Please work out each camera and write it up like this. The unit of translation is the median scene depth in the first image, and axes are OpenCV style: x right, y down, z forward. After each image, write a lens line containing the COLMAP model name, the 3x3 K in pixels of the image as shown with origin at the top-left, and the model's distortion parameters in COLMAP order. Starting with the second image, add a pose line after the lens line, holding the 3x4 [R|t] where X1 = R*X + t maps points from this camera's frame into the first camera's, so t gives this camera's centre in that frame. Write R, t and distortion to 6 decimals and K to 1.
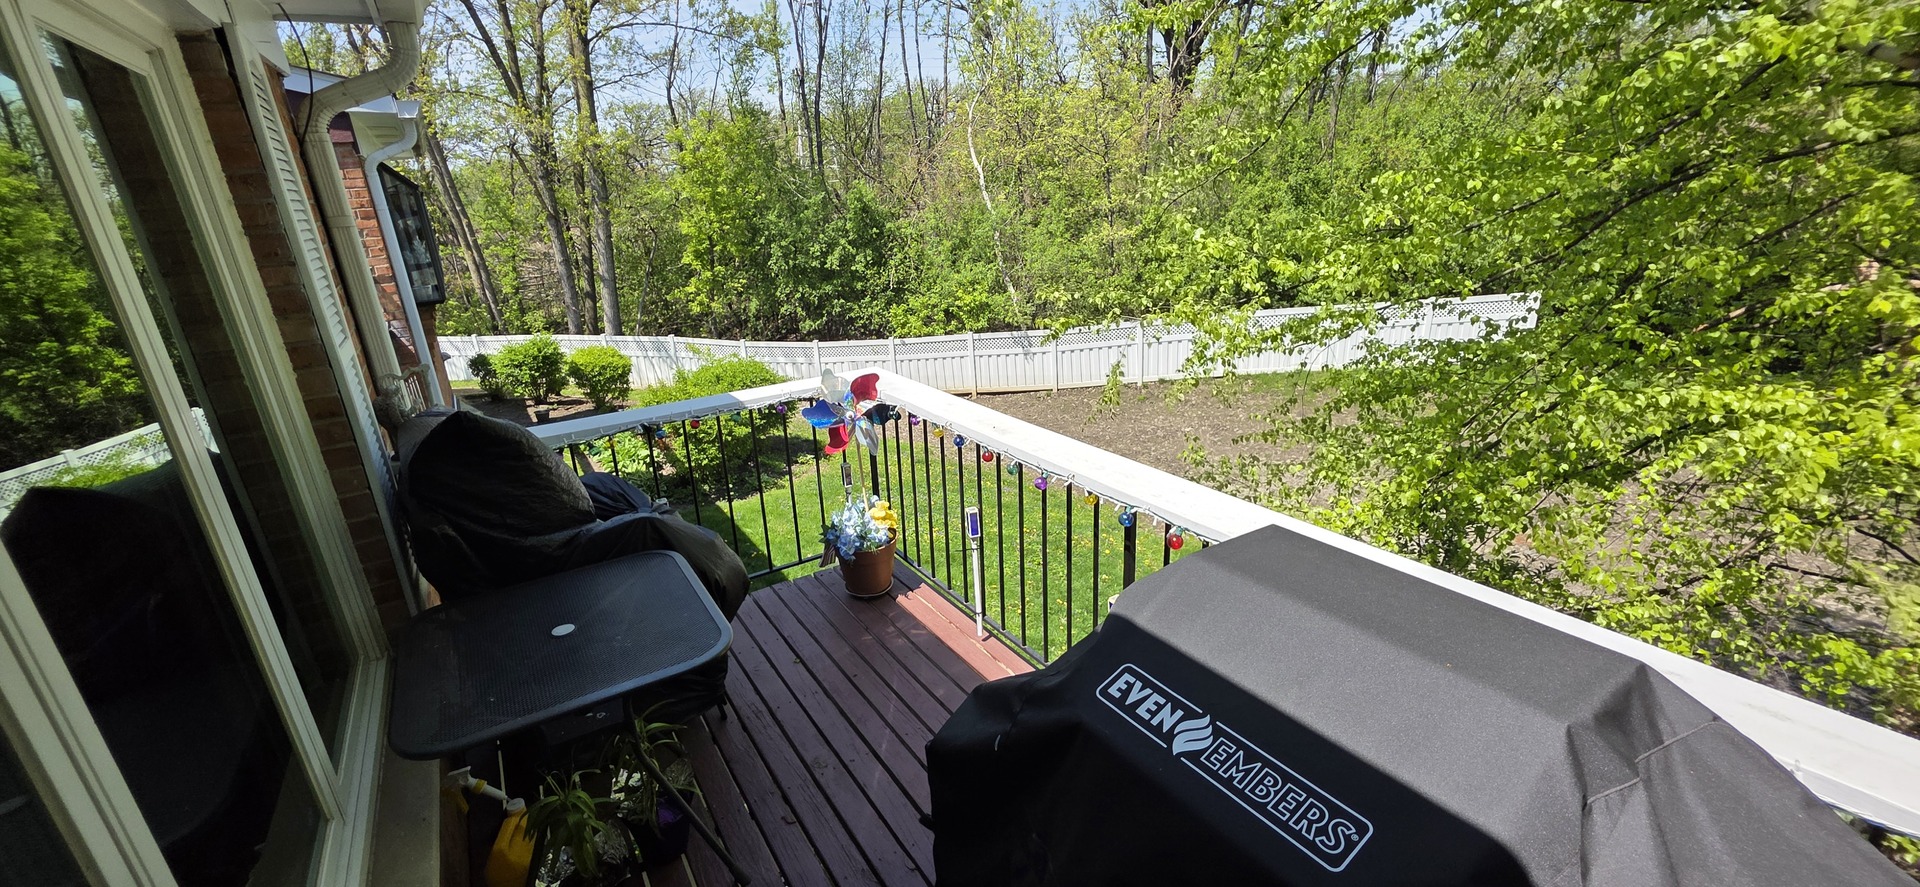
lens RADIAL K [[765.7, 0, 963.9], [0, 765.7, 446.2], [0, 0, 1]] dist [0.001055, -0.000915]
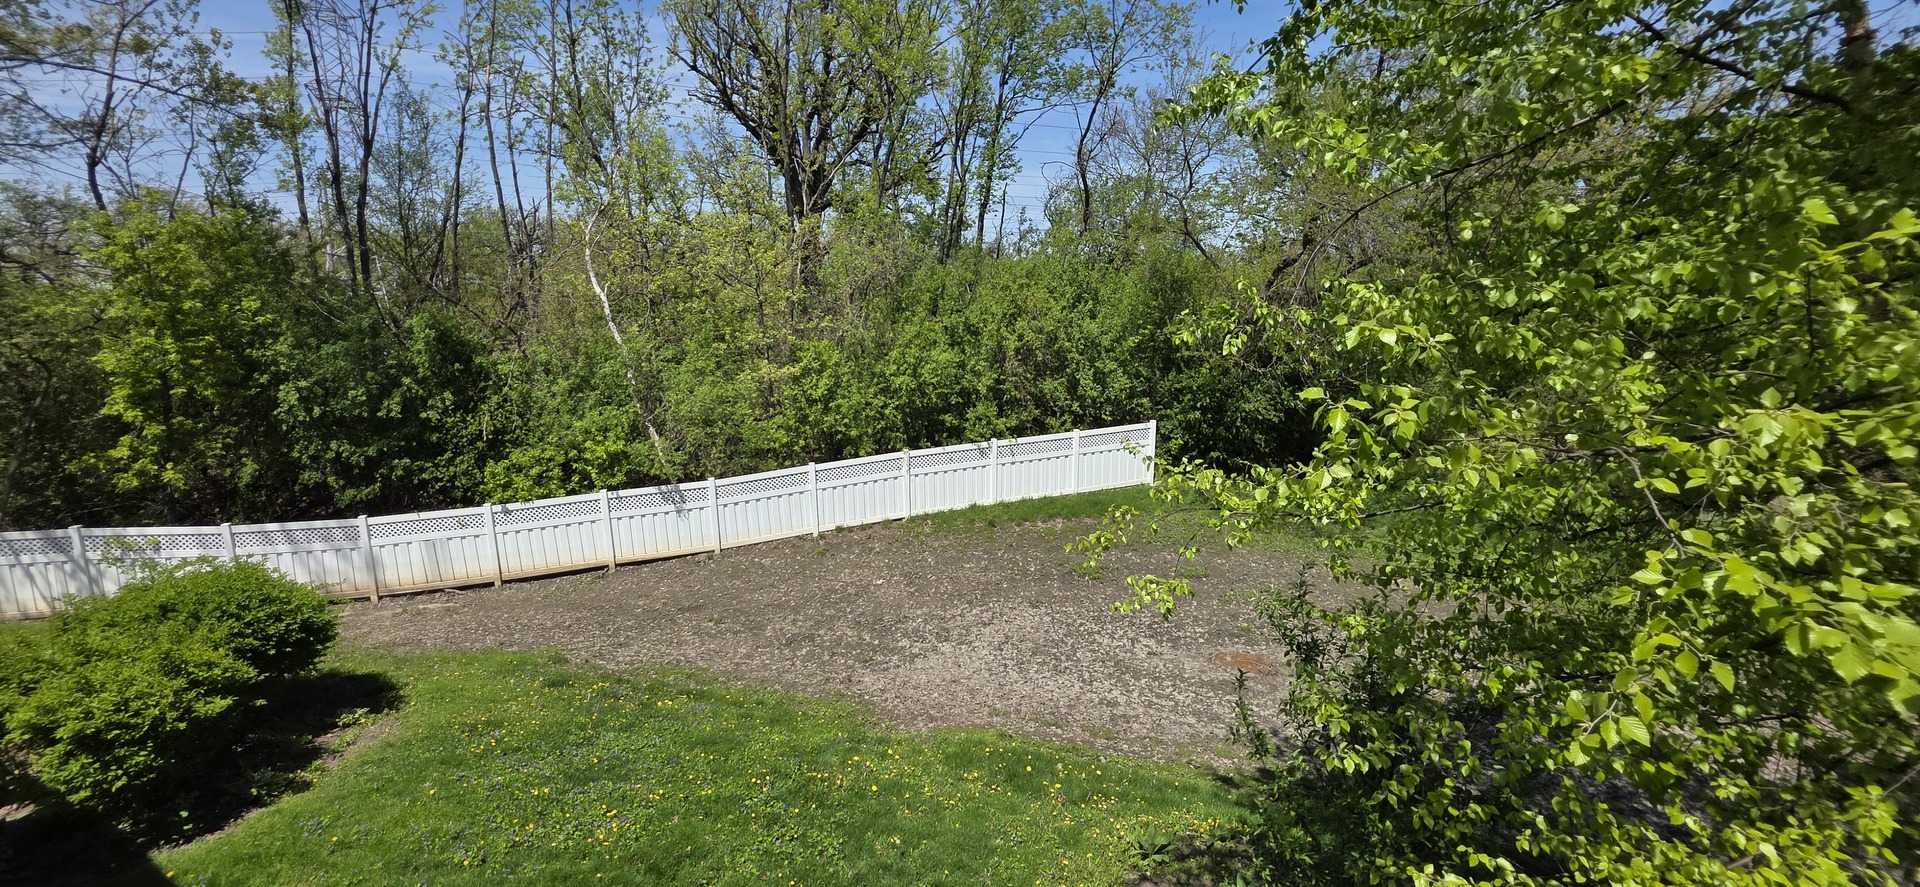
lens RADIAL K [[765.7, 0, 955.6], [0, 765.7, 444.1], [0, 0, 1]] dist [0.001055, -0.000915]
pose [[0.884929, -0.039860, 0.464017, -0.033978], [0.123947, 0.980555, -0.152148, -0.027708], [-0.448929, 0.192153, 0.872662, 0.123358]]
